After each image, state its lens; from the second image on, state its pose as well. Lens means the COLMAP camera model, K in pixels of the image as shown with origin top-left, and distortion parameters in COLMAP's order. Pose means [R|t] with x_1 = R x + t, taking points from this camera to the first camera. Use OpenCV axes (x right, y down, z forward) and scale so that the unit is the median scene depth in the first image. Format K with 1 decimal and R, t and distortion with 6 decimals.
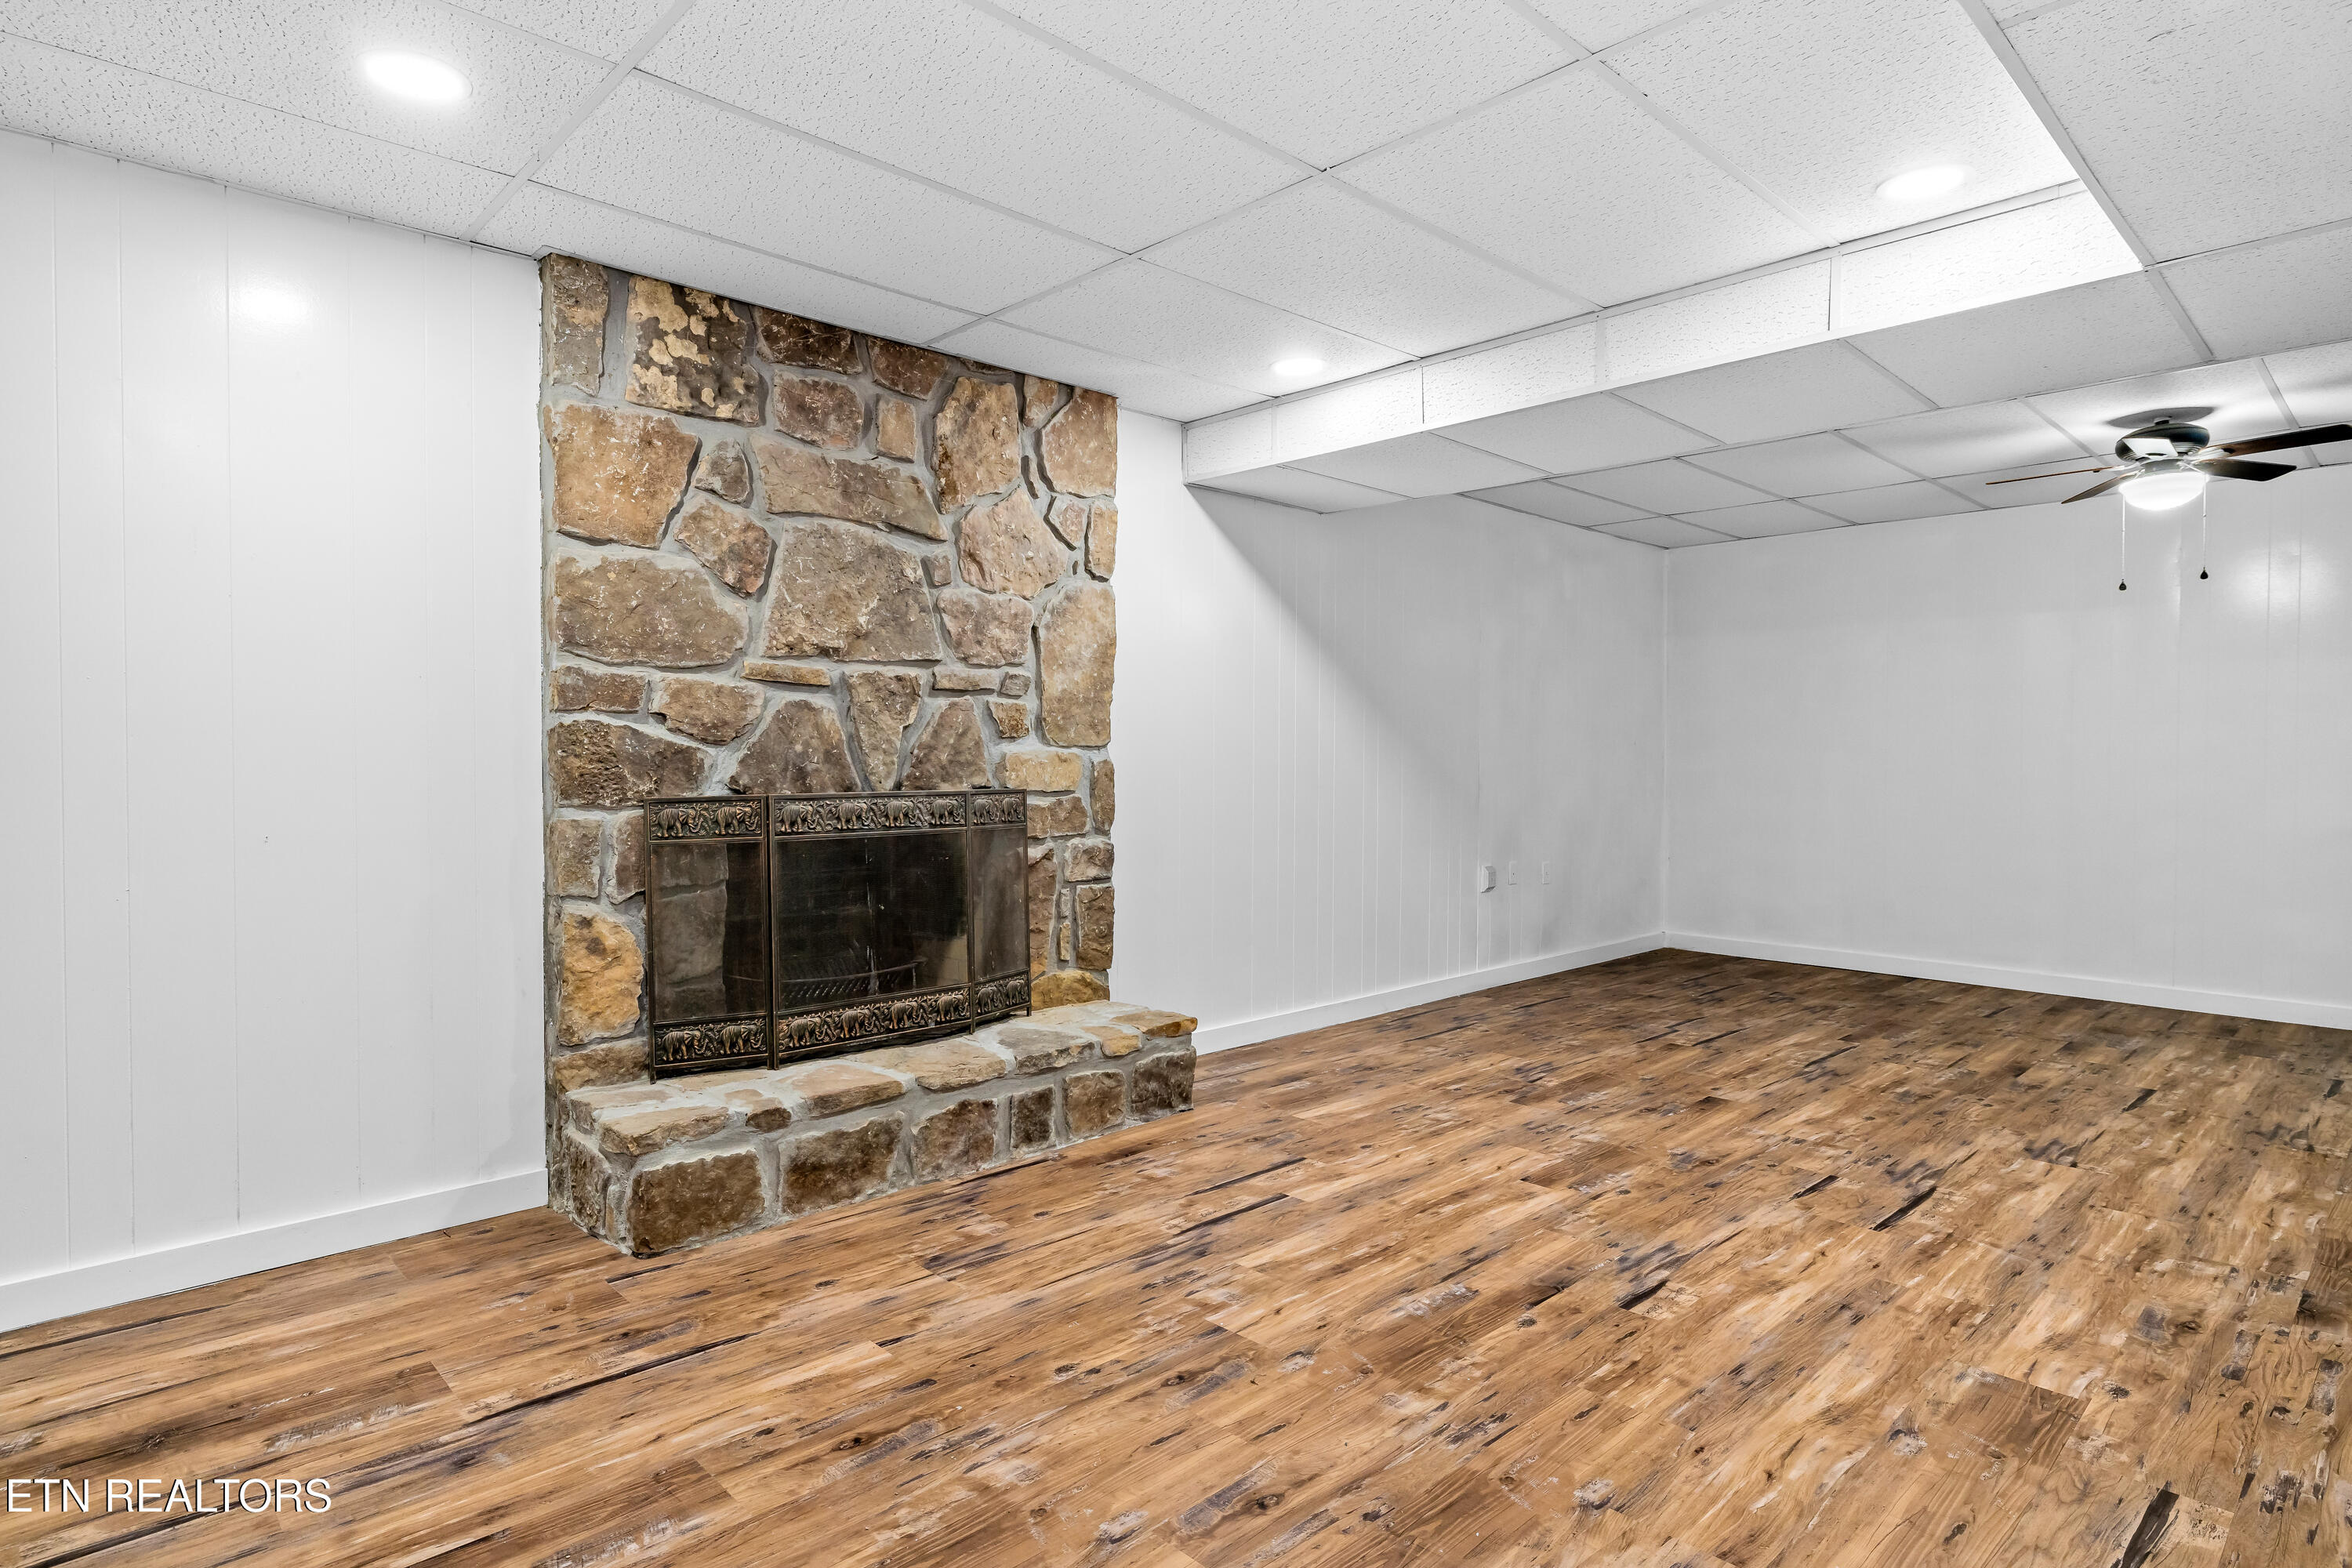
lens RADIAL K [[1206.6, 0, 1176.0], [0, 1206.6, 784.0], [0, 0, 1]] dist [-0.005420, -0.000678]
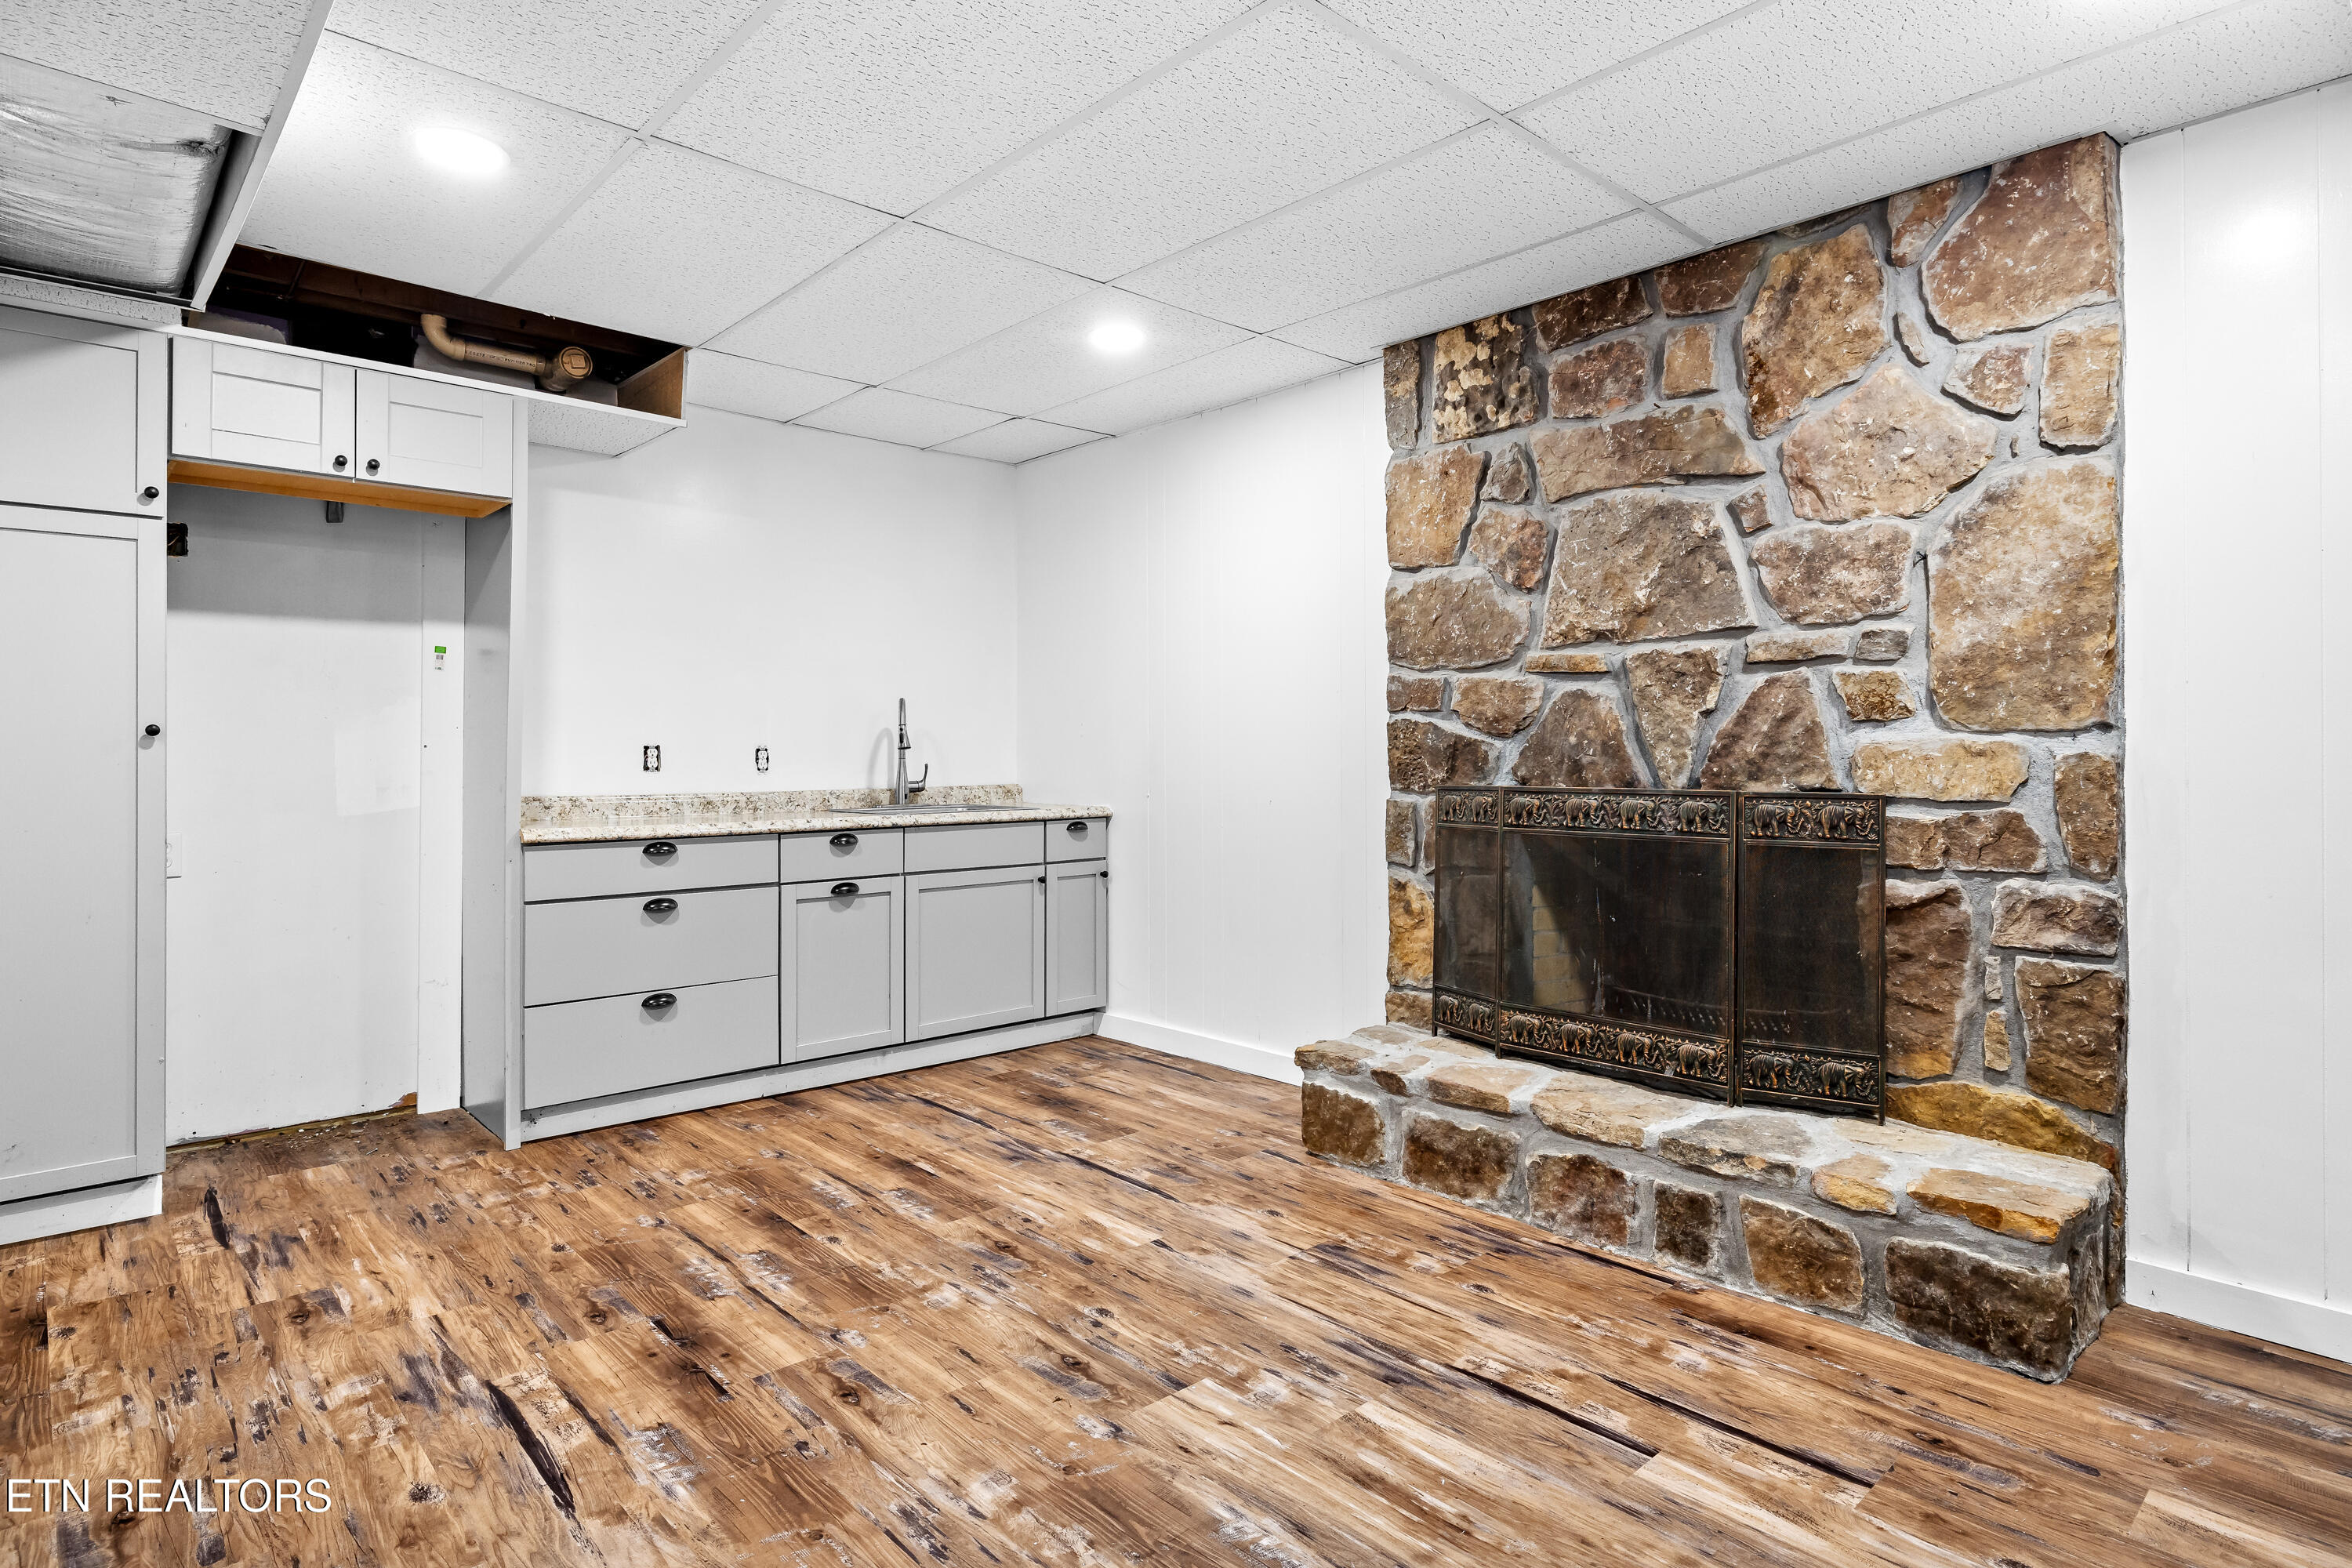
lens RADIAL K [[1223.6, 0, 1185.1], [0, 1223.6, 749.7], [0, 0, 1]] dist [-0.005487, -0.000030]
pose [[0.012106, -0.002107, -0.999924, 0.659117], [-0.022671, 0.999740, -0.002381, -0.012651], [0.999670, 0.022698, 0.012055, 0.684845]]
